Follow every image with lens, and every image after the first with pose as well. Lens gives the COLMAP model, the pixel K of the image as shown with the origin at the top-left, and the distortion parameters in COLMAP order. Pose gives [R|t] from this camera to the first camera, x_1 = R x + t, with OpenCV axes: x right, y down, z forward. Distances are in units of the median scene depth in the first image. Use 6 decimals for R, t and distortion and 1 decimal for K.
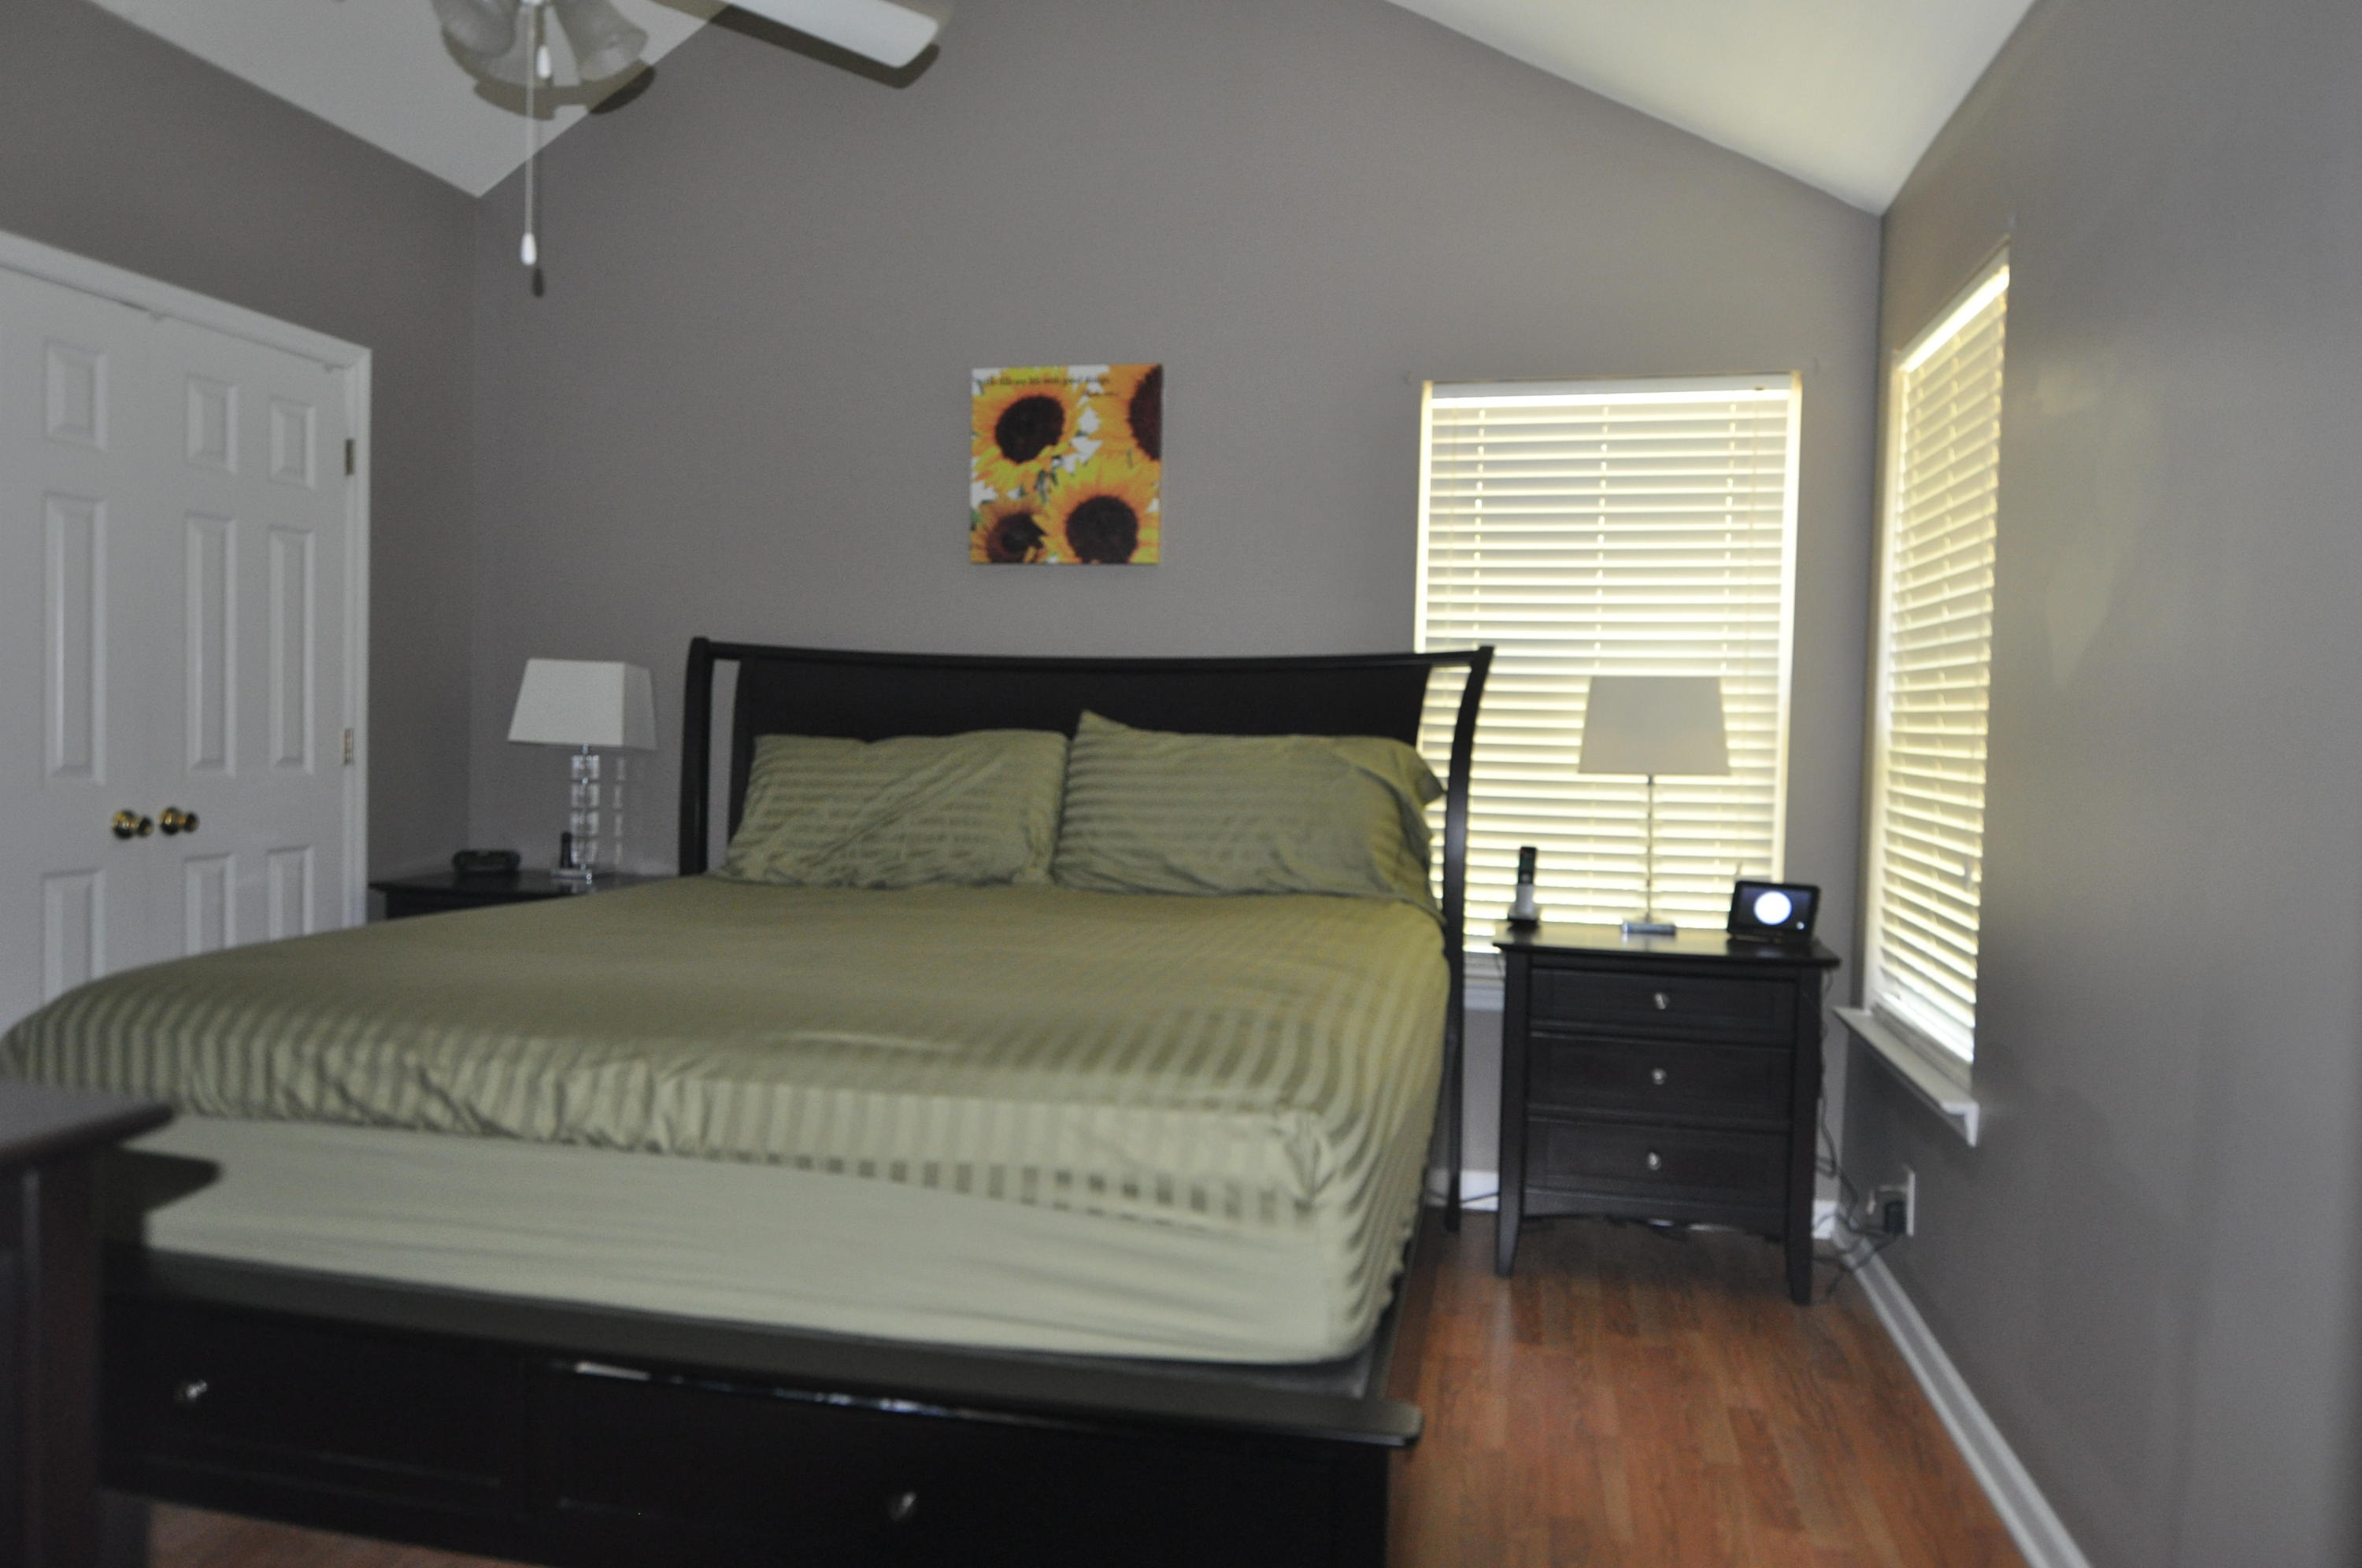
lens RADIAL K [[1567.9, 0, 1176.3], [0, 1567.9, 775.9], [0, 0, 1]] dist [-0.003520, -0.014020]
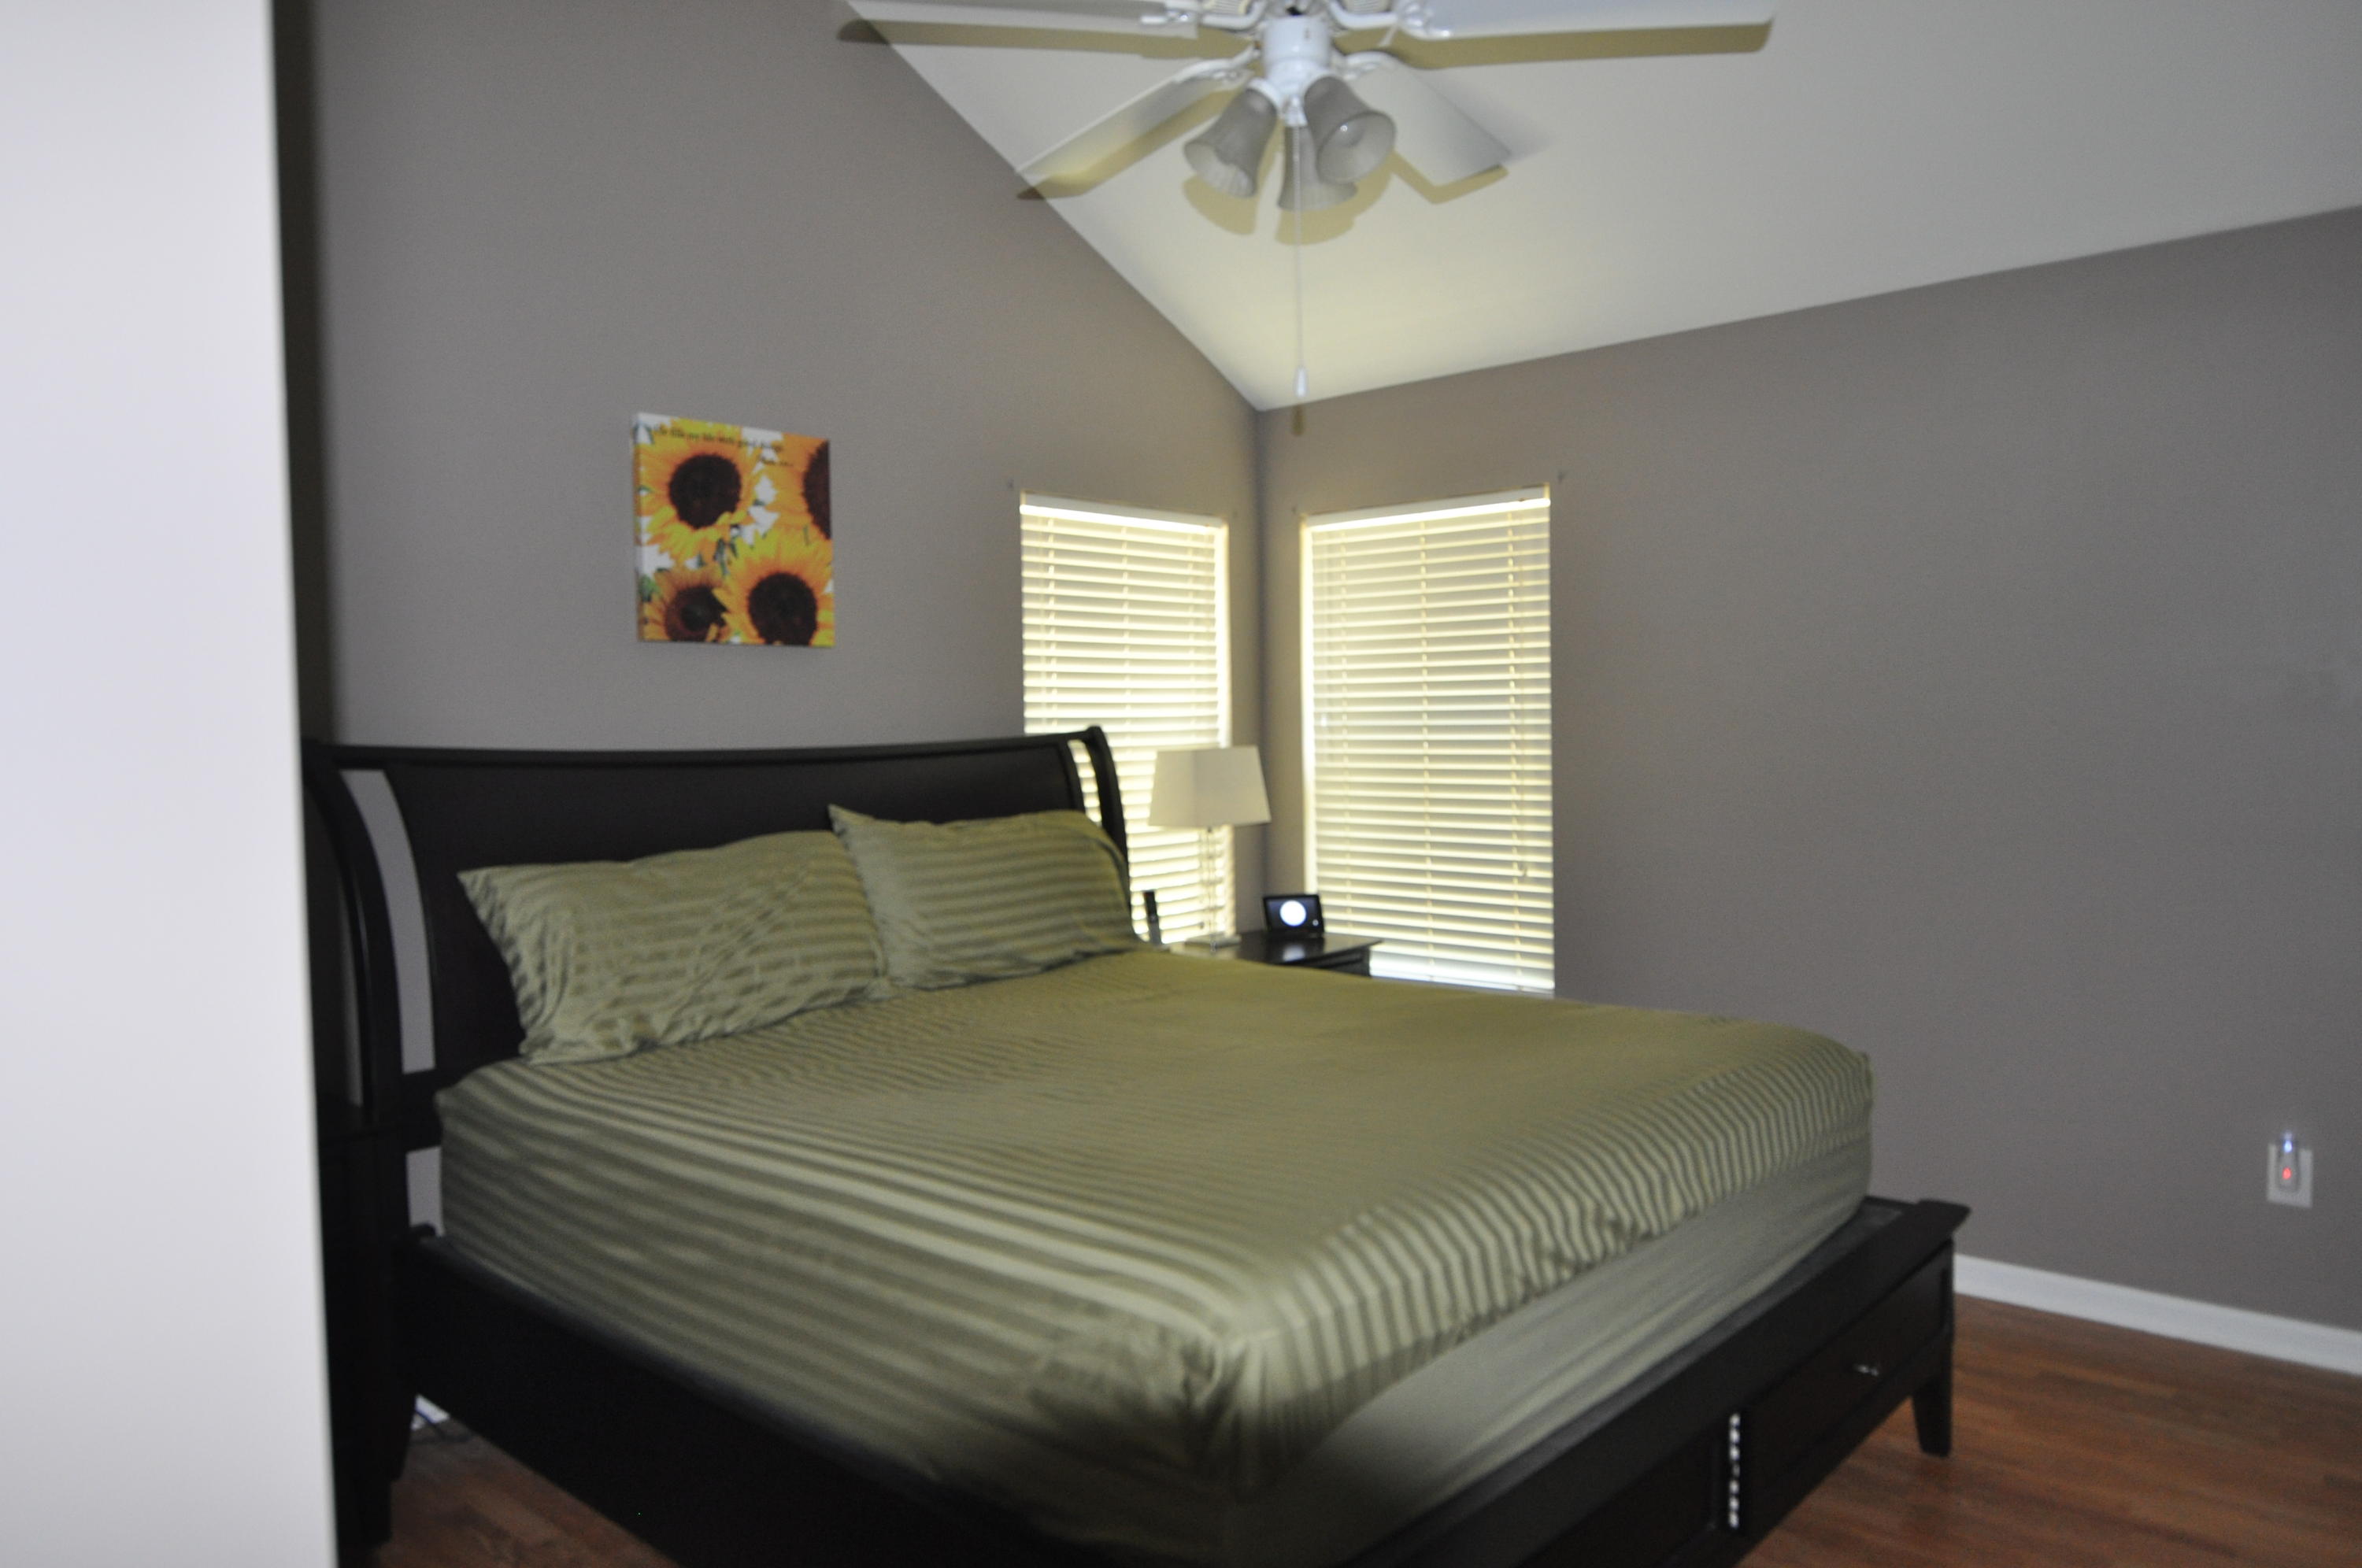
lens RADIAL K [[1567.9, 0, 1176.9], [0, 1567.9, 789.6], [0, 0, 1]] dist [-0.003520, -0.014020]
pose [[0.489765, -0.064934, 0.869433, -0.744294], [0.072330, 0.996811, 0.033702, -0.064631], [-0.868849, 0.046379, 0.492900, 0.344133]]
